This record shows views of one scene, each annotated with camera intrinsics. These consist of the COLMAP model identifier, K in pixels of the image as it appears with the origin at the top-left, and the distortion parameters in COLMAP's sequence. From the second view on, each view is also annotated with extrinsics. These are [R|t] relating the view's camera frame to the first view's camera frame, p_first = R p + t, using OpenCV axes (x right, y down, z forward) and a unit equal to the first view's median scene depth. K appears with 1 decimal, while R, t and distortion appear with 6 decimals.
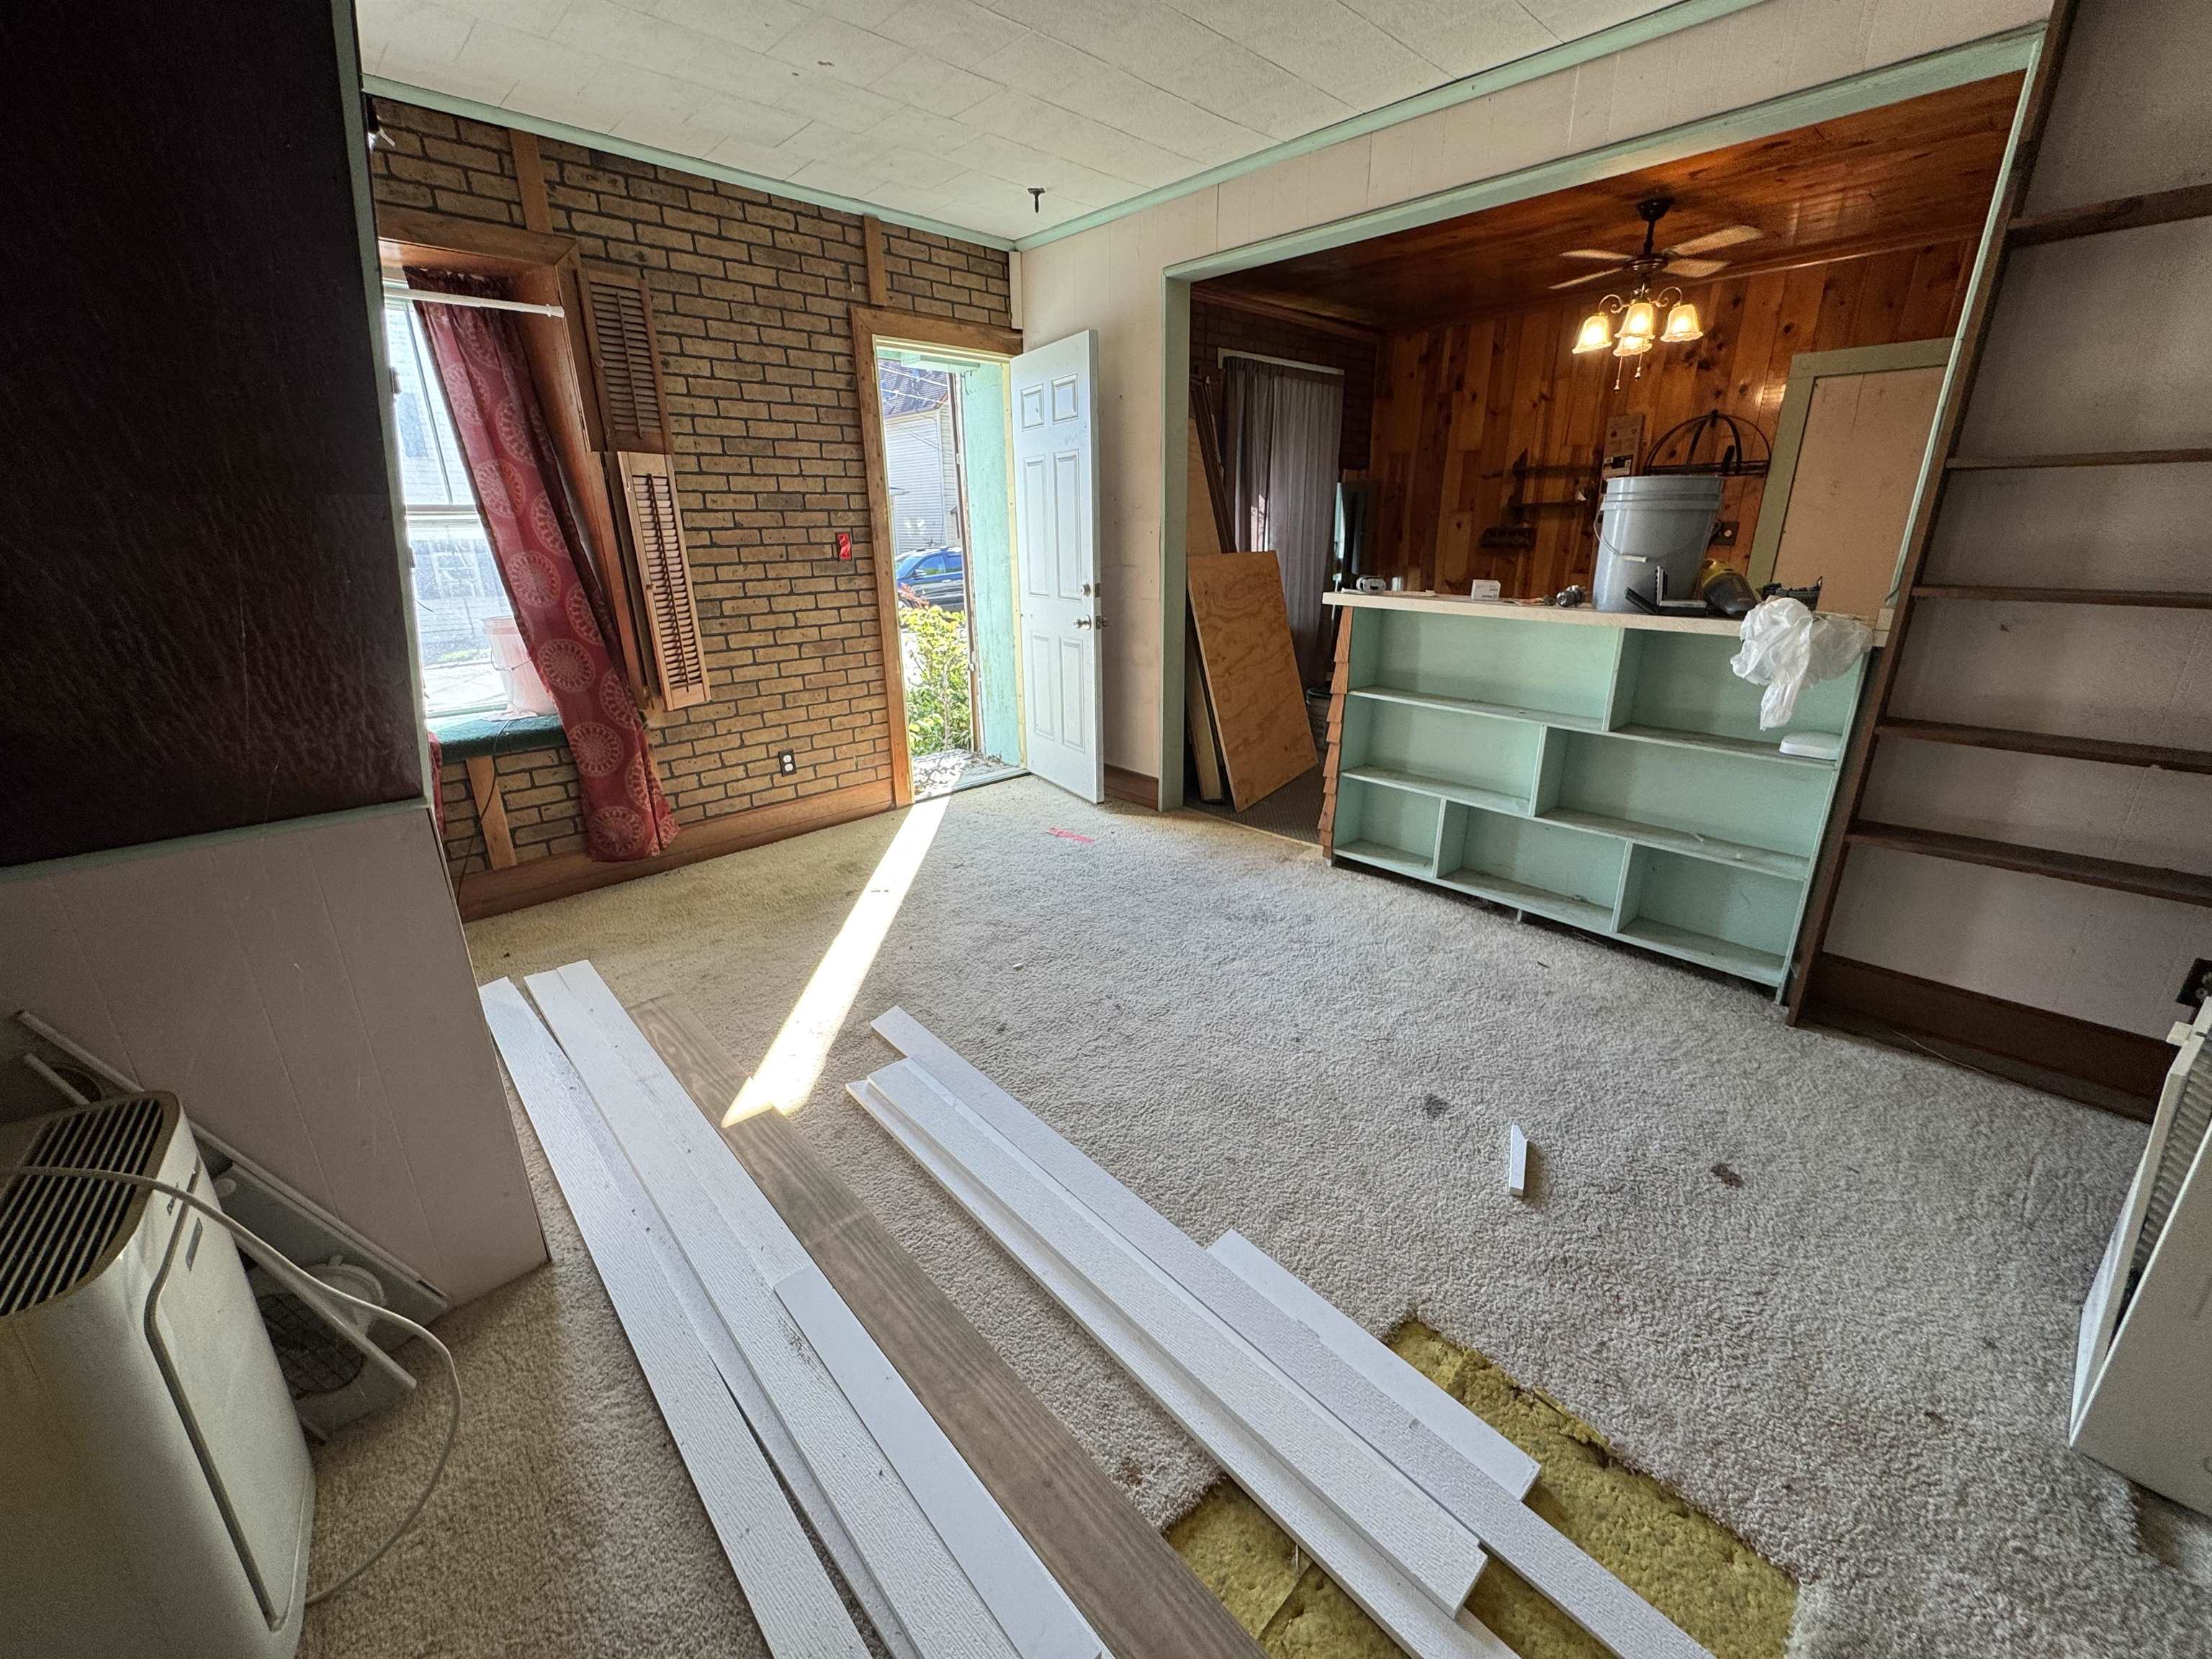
lens RADIAL K [[866.3, 0, 1121.5], [0, 866.3, 821.9], [0, 0, 1]] dist [0.022129, 0.000084]
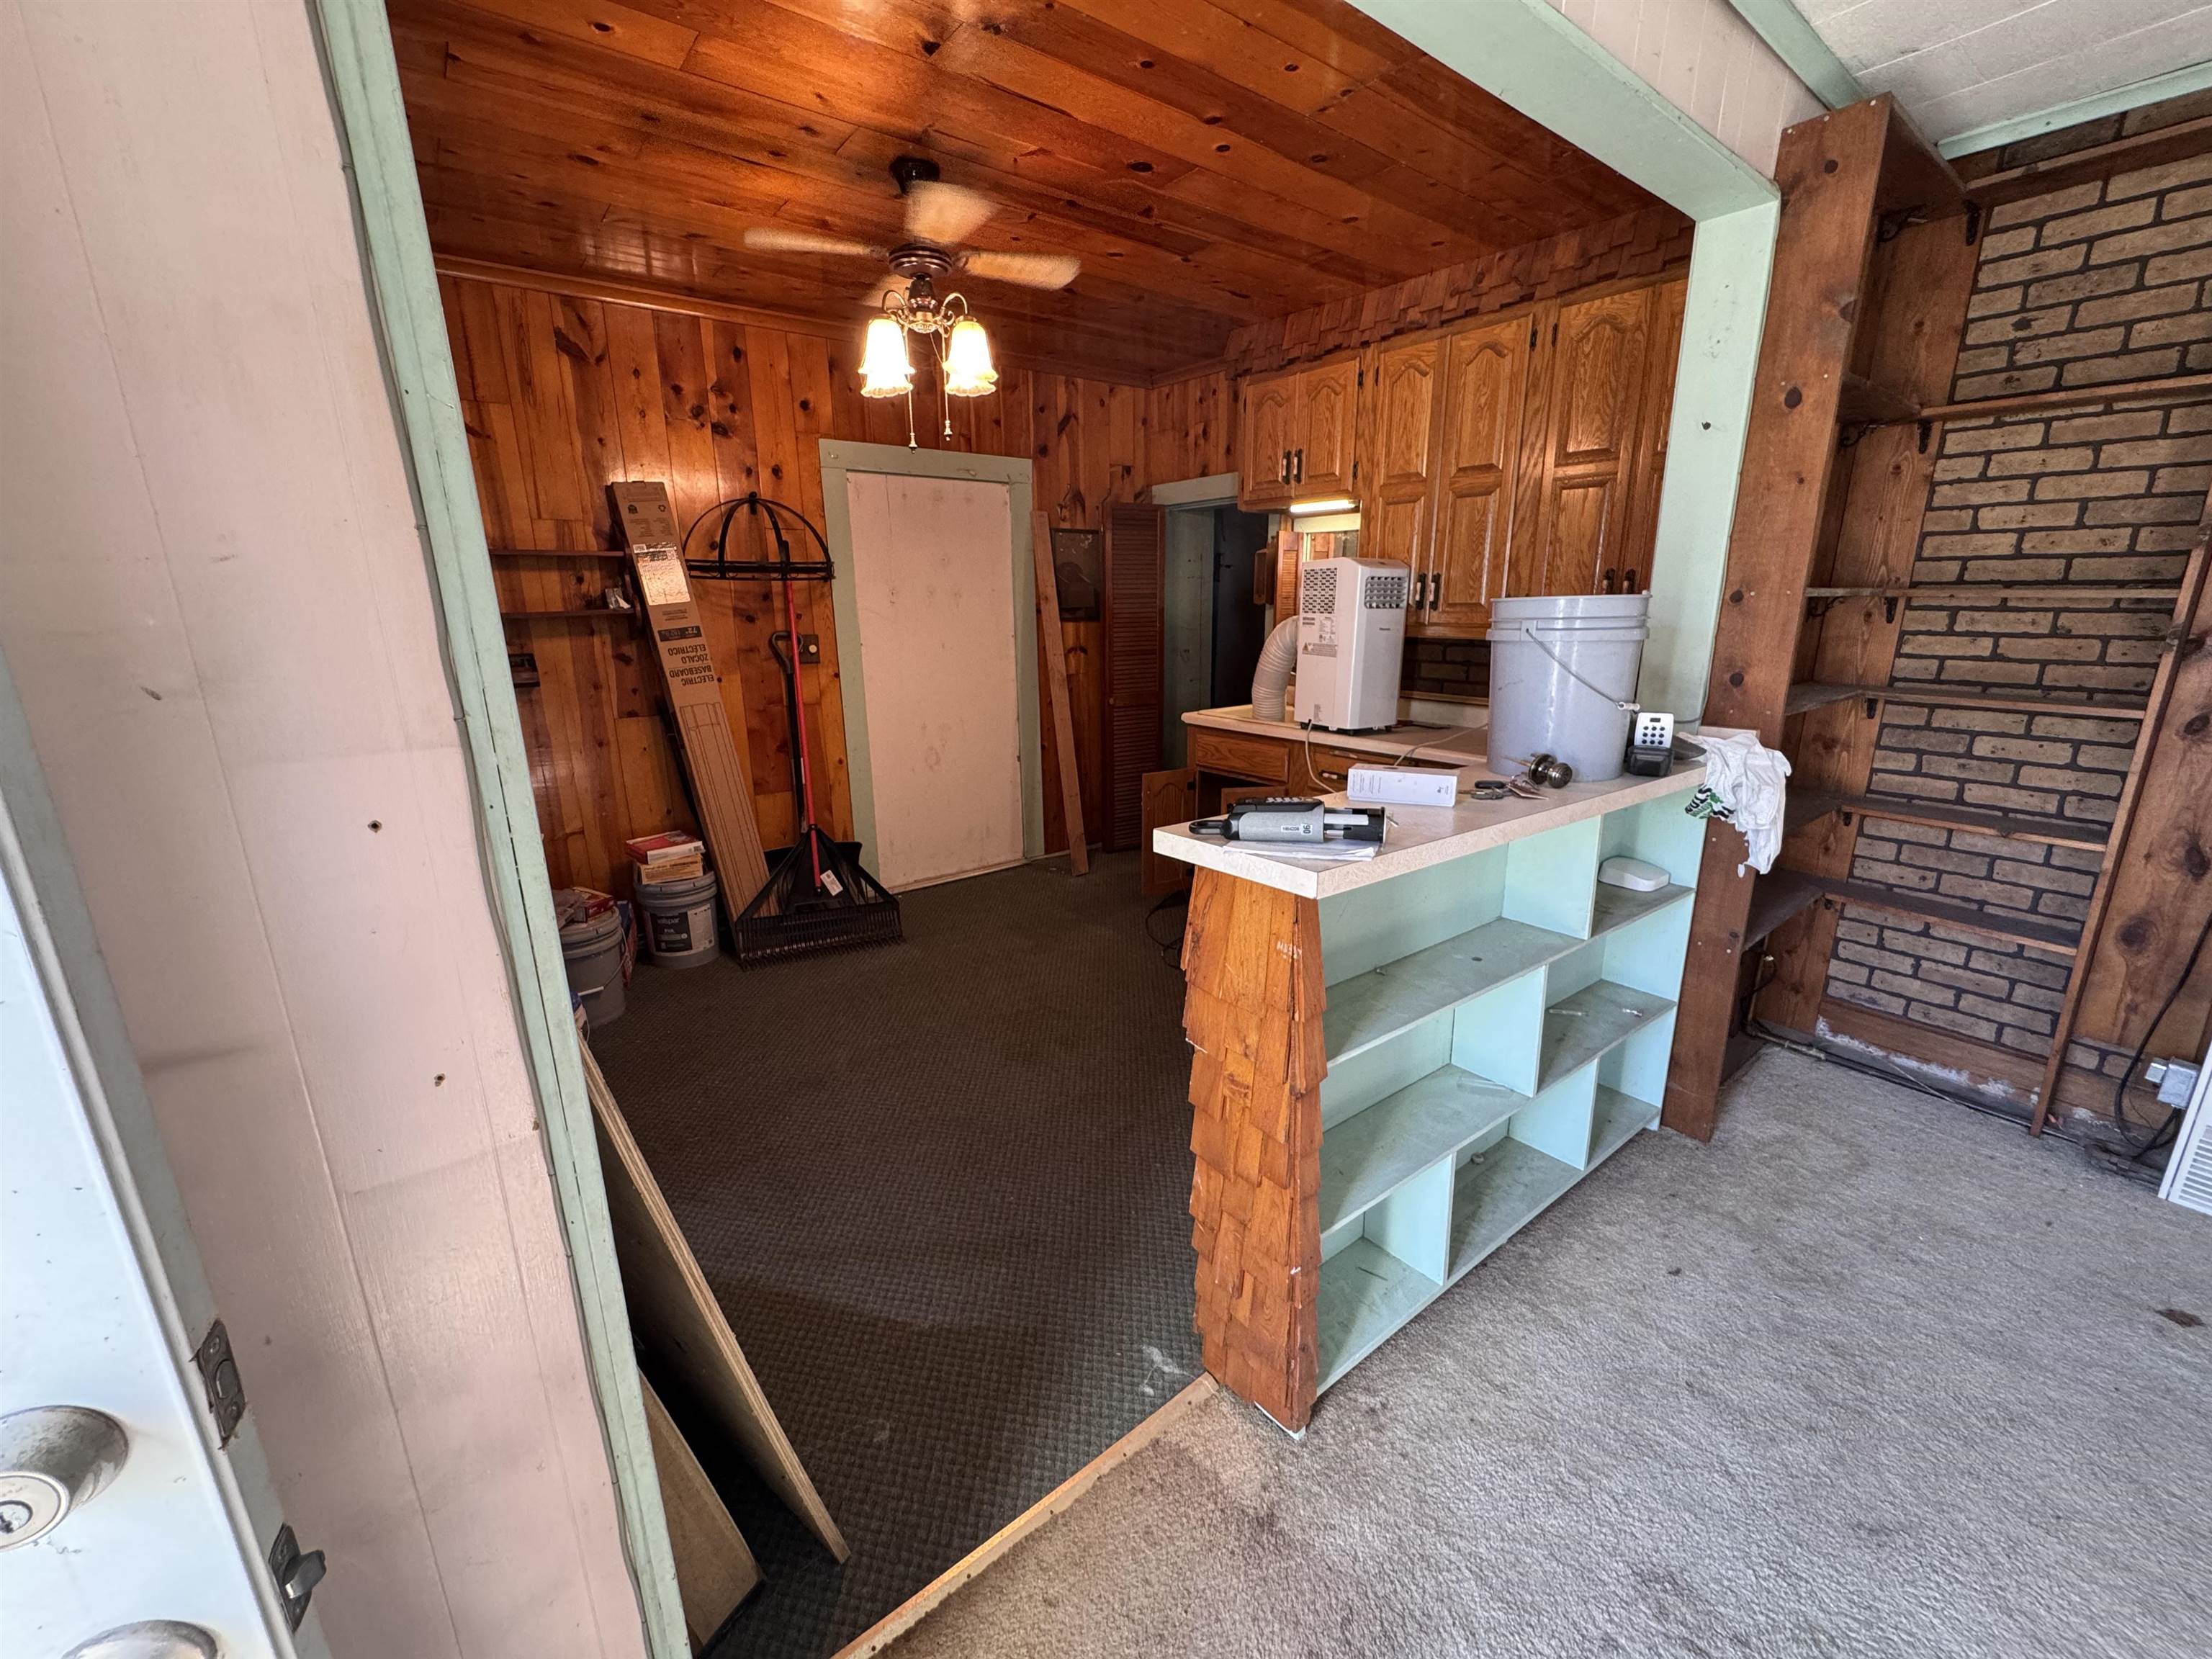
lens RADIAL K [[886.4, 0, 1106.0], [0, 886.4, 829.5], [0, 0, 1]] dist [-0.001425, 0.000375]
pose [[0.115702, -0.243089, 0.963079, -0.137853], [0.337204, 0.921621, 0.192114, -0.393709], [-0.934295, 0.302526, 0.188604, 1.057028]]
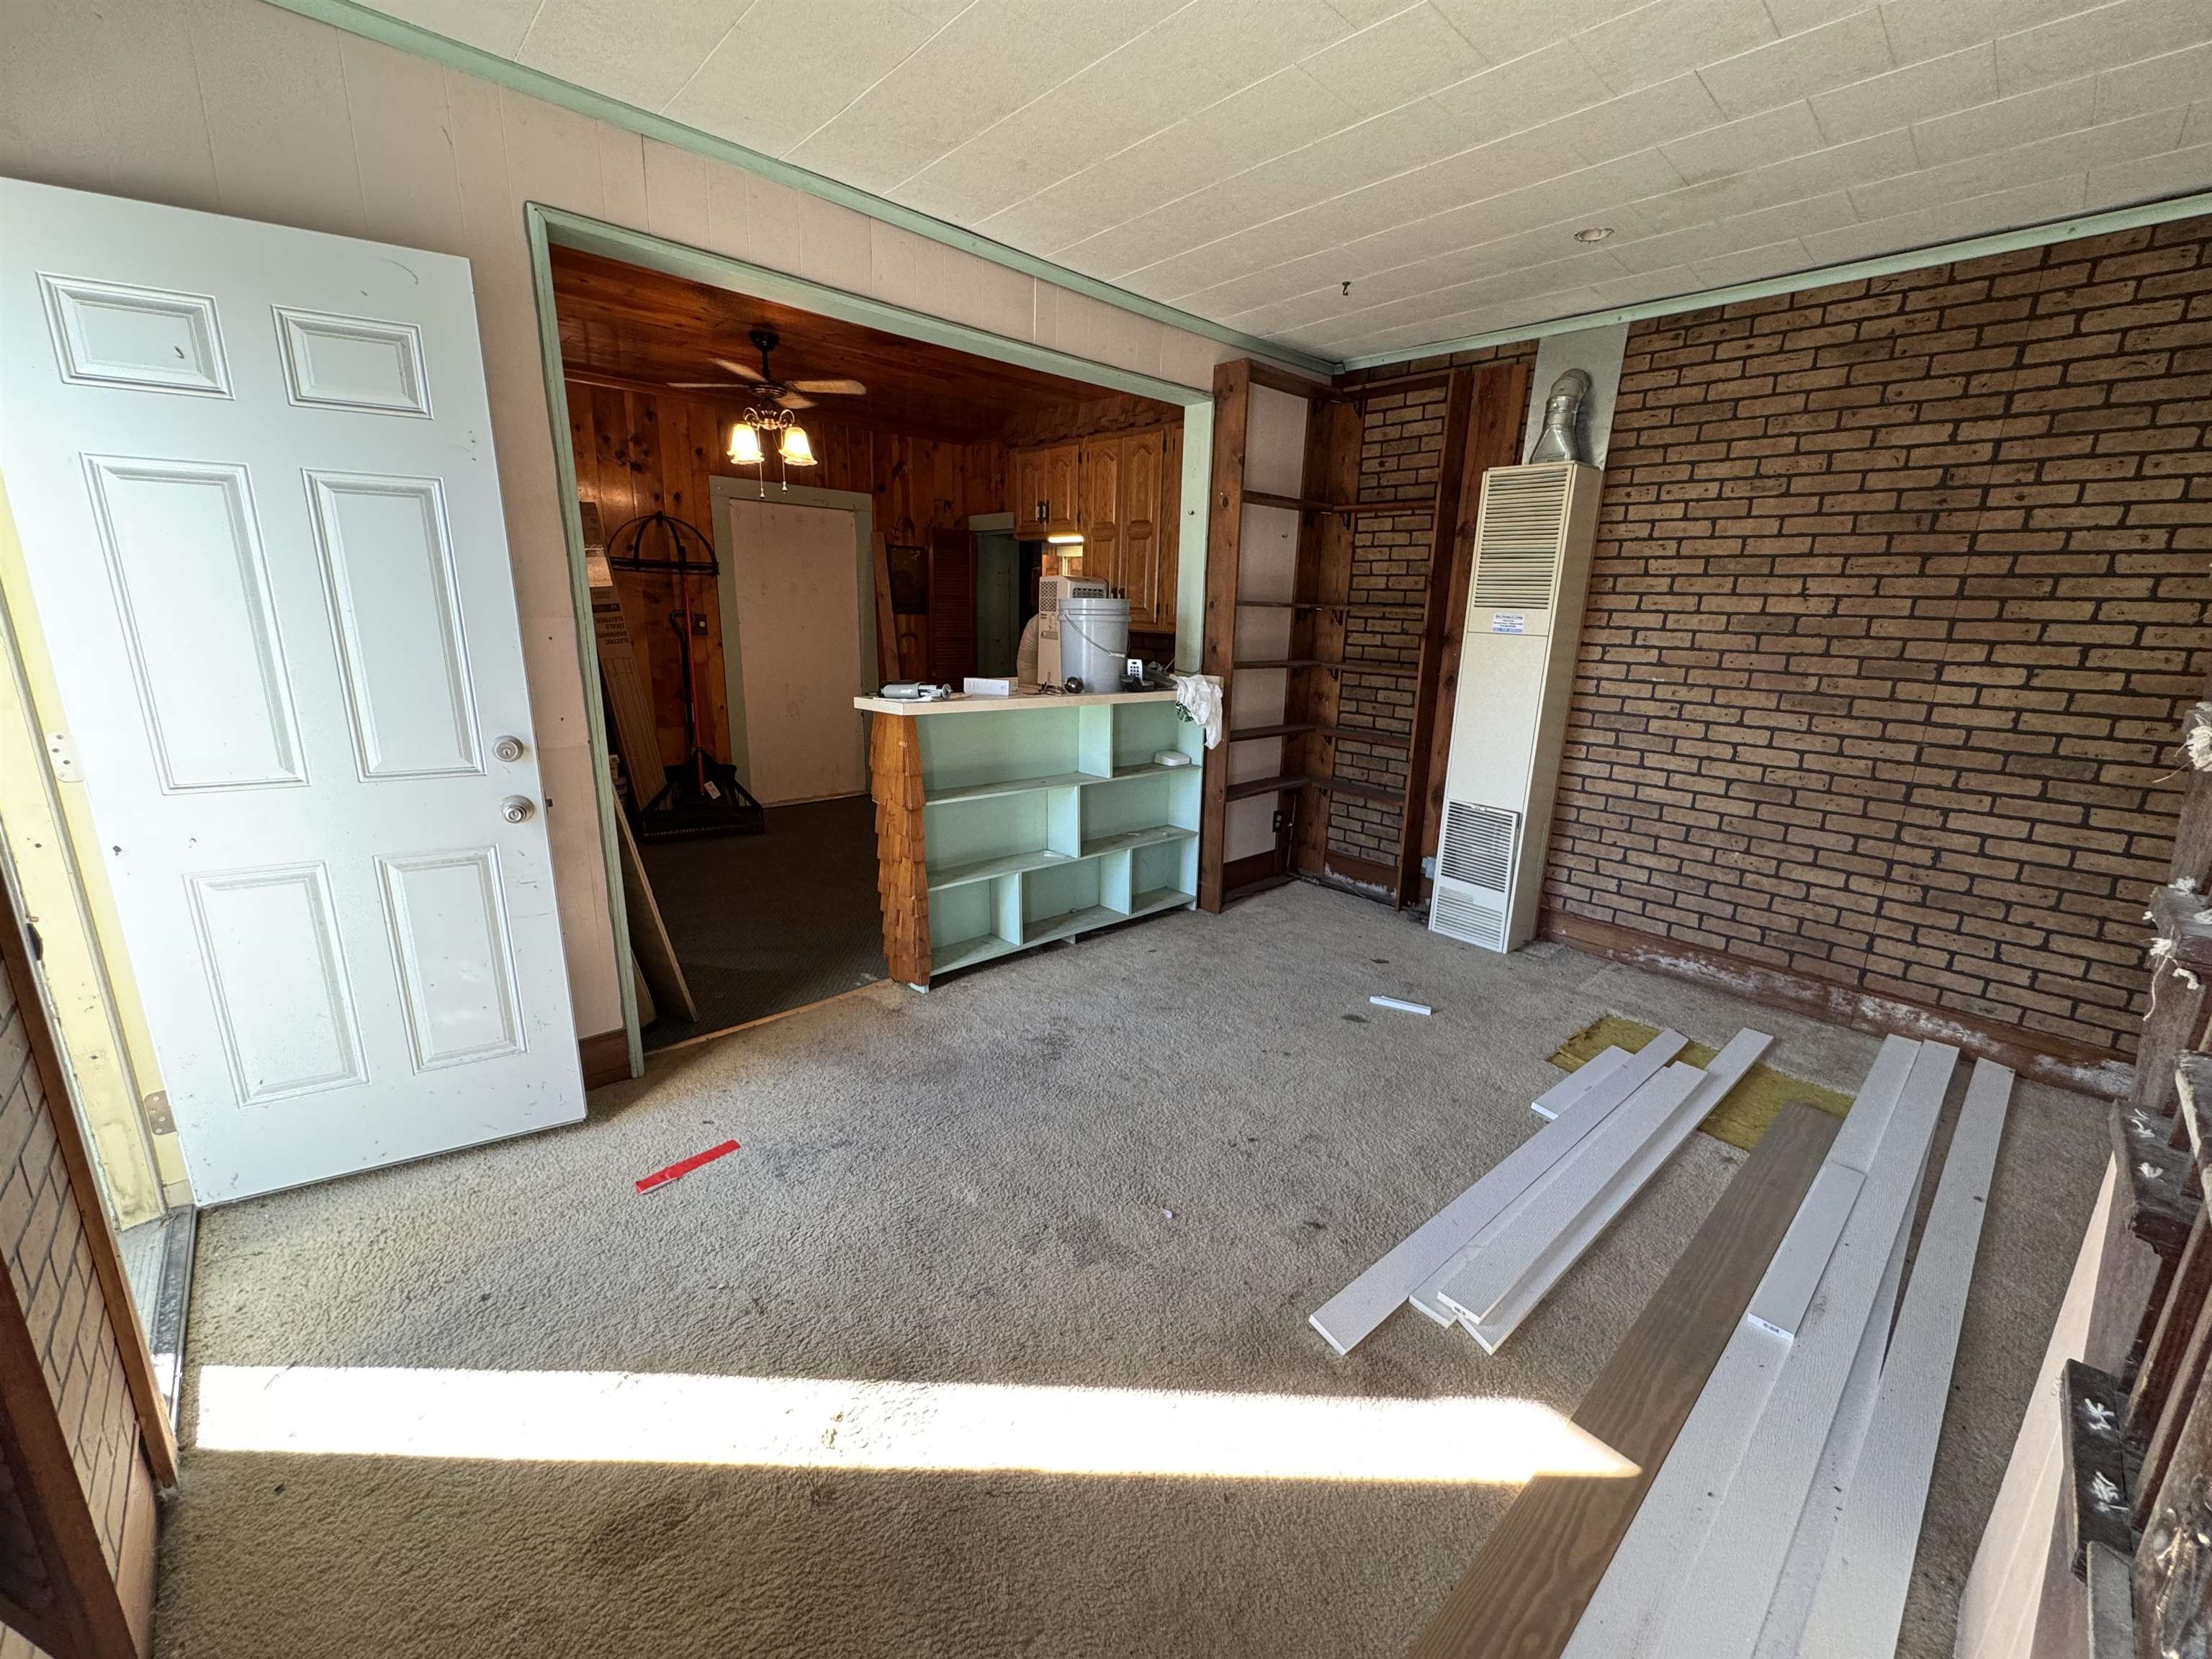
lens RADIAL K [[886.4, 0, 1106.0], [0, 886.4, 829.5], [0, 0, 1]] dist [-0.001425, 0.000375]
pose [[0.026203, -0.231659, 0.972444, -0.696437], [0.304329, 0.928452, 0.212979, -0.280494], [-0.952206, 0.290363, 0.094829, 0.793396]]
